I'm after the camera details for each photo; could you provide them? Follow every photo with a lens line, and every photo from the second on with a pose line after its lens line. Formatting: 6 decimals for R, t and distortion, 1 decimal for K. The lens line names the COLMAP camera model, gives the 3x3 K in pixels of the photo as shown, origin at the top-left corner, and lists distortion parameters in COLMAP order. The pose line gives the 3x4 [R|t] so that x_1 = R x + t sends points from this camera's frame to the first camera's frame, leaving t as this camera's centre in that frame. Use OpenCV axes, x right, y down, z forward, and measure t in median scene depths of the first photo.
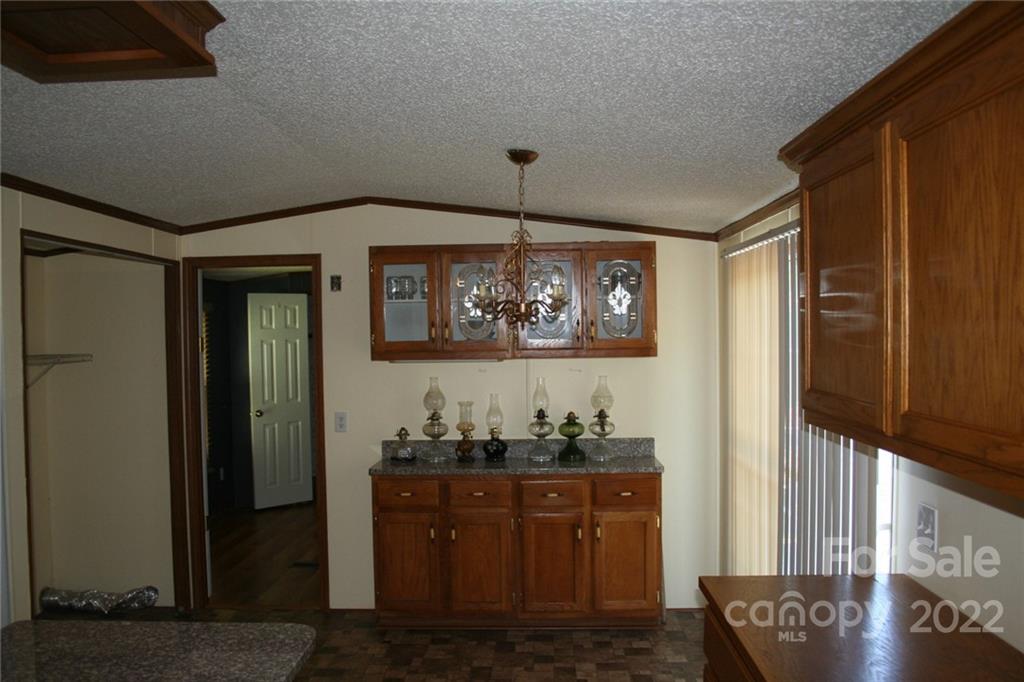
lens RADIAL K [[858.5, 0, 512.0], [0, 858.5, 341.0], [0, 0, 1]] dist [-0.158987, 0.138589]
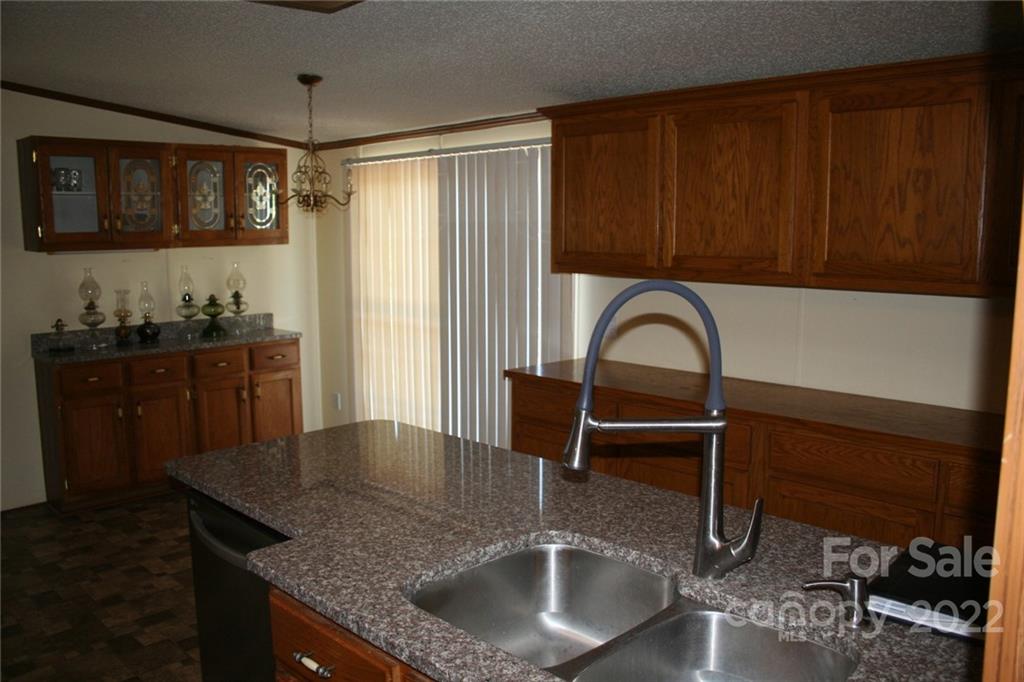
lens RADIAL K [[858.5, 0, 512.0], [0, 858.5, 341.0], [0, 0, 1]] dist [-0.158987, 0.138589]
pose [[0.685453, -0.087072, 0.722892, -0.479550], [0.004958, 0.993359, 0.114949, 0.017324], [-0.728100, -0.075208, 0.681333, -0.064451]]
